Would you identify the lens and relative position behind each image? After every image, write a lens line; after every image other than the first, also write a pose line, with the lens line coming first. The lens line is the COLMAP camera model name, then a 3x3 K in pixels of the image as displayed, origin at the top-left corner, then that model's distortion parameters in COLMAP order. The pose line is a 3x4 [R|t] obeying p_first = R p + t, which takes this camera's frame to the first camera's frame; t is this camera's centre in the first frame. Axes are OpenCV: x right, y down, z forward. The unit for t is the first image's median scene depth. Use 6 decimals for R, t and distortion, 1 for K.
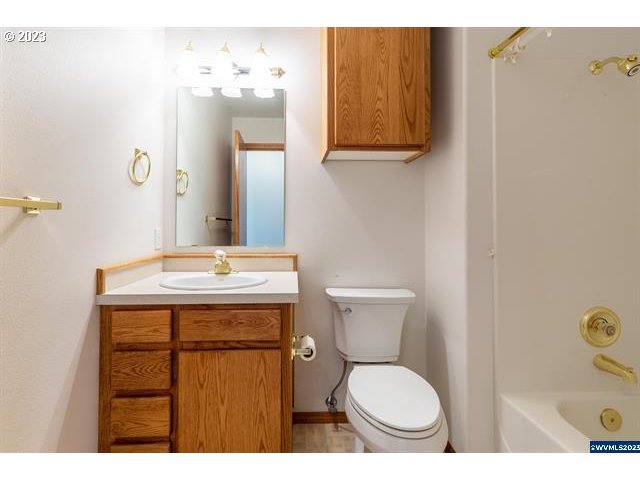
lens RADIAL K [[294.6, 0, 293.0], [0, 294.6, 221.8], [0, 0, 1]] dist [0.000954, -0.000251]
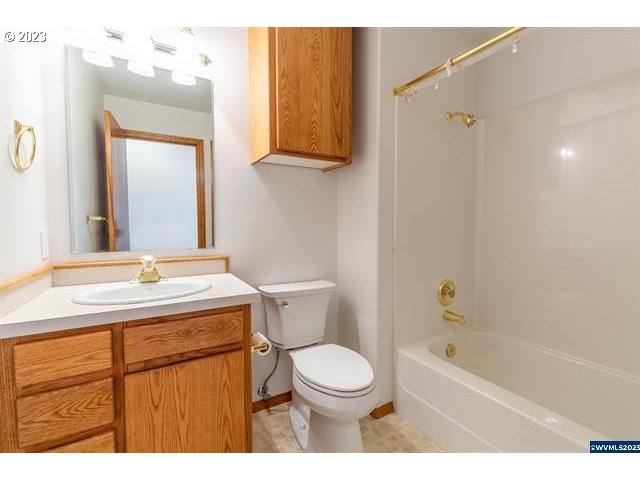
lens RADIAL K [[285.6, 0, 306.4], [0, 285.6, 239.0], [0, 0, 1]] dist [0.001849, -0.000101]
pose [[0.887272, -0.025790, 0.460526, -0.241016], [-0.001885, 0.998224, 0.059534, -0.003919], [-0.461244, -0.053691, 0.885648, 0.041590]]
